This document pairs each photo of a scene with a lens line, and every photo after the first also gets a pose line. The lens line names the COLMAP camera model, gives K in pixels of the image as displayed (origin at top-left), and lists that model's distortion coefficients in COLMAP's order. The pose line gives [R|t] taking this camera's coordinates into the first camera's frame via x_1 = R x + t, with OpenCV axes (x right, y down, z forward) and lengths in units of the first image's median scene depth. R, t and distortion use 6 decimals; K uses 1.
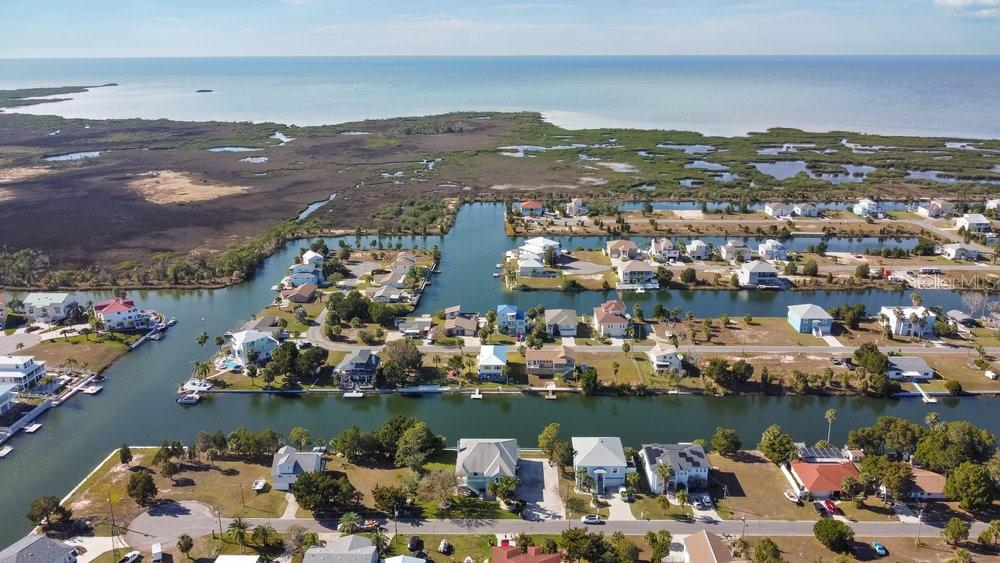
lens RADIAL K [[773.0, 0, 508.9], [0, 773.0, 281.3], [0, 0, 1]] dist [-0.006455, -0.005283]
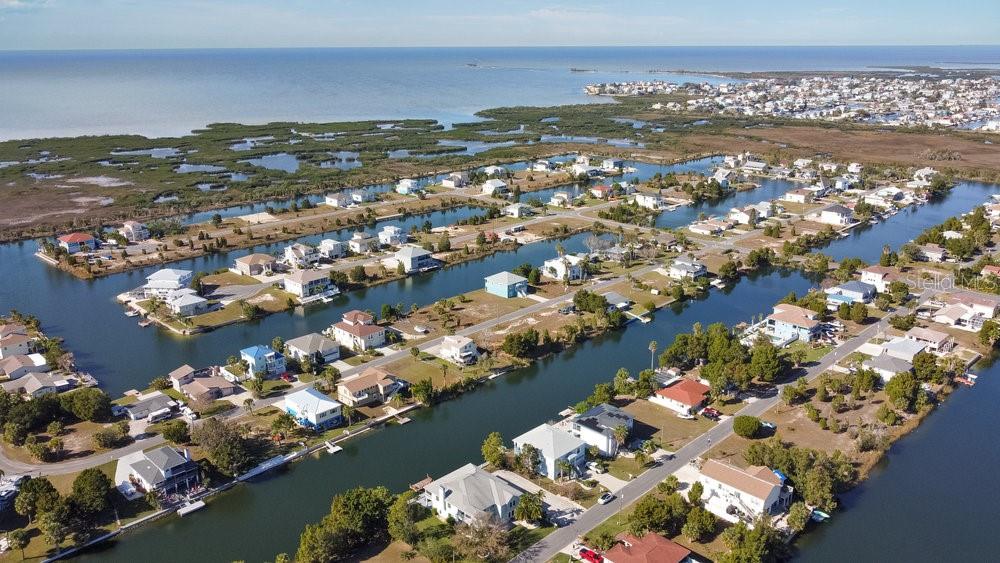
lens RADIAL K [[773.0, 0, 508.9], [0, 773.0, 281.3], [0, 0, 1]] dist [-0.006455, -0.005283]
pose [[0.685903, -0.214391, 0.695394, -0.329583], [0.208757, 0.973420, 0.094199, -0.052148], [-0.697106, 0.080557, 0.712428, 0.166865]]
